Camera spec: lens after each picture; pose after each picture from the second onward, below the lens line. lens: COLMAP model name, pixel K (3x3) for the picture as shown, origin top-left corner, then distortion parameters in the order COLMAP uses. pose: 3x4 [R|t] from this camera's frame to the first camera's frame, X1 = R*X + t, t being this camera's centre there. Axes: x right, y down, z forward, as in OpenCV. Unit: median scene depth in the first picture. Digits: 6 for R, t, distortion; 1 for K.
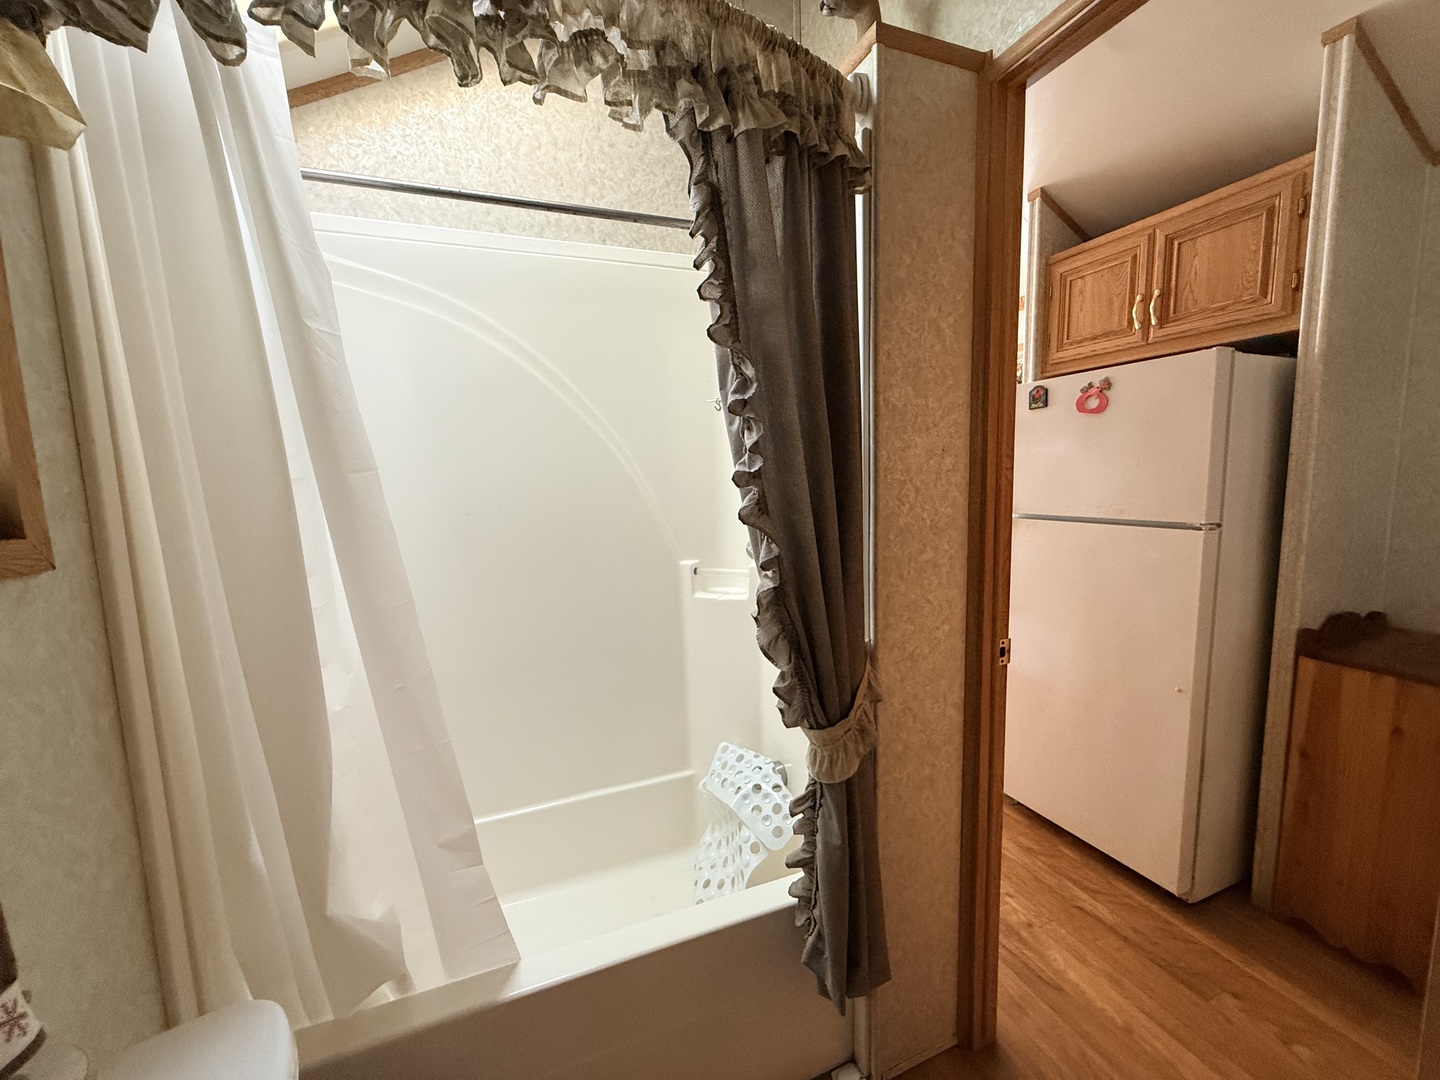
lens RADIAL K [[573.6, 0, 723.1], [0, 573.6, 542.9], [0, 0, 1]] dist [-0.000085, -0.000036]
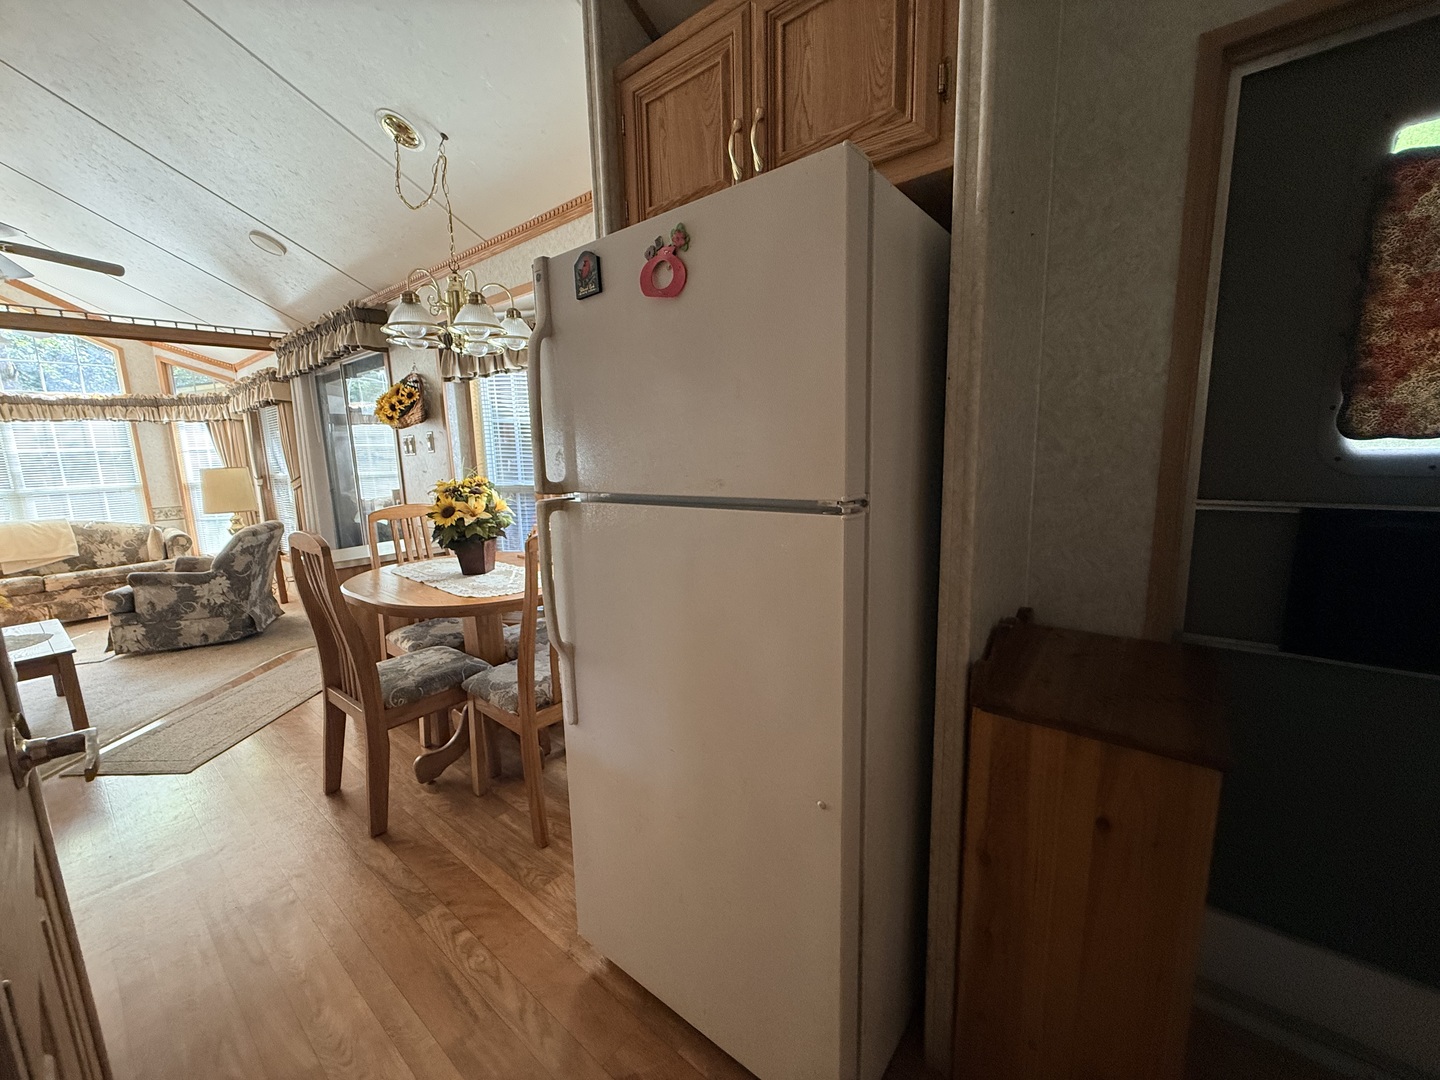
lens RADIAL K [[573.6, 0, 721.4], [0, 573.6, 542.4], [0, 0, 1]] dist [-0.000085, -0.000036]
pose [[0.872950, -0.076799, 0.481725, 0.458064], [0.061129, 0.996967, 0.048167, -0.026340], [-0.483963, -0.012600, 0.874997, 0.561324]]
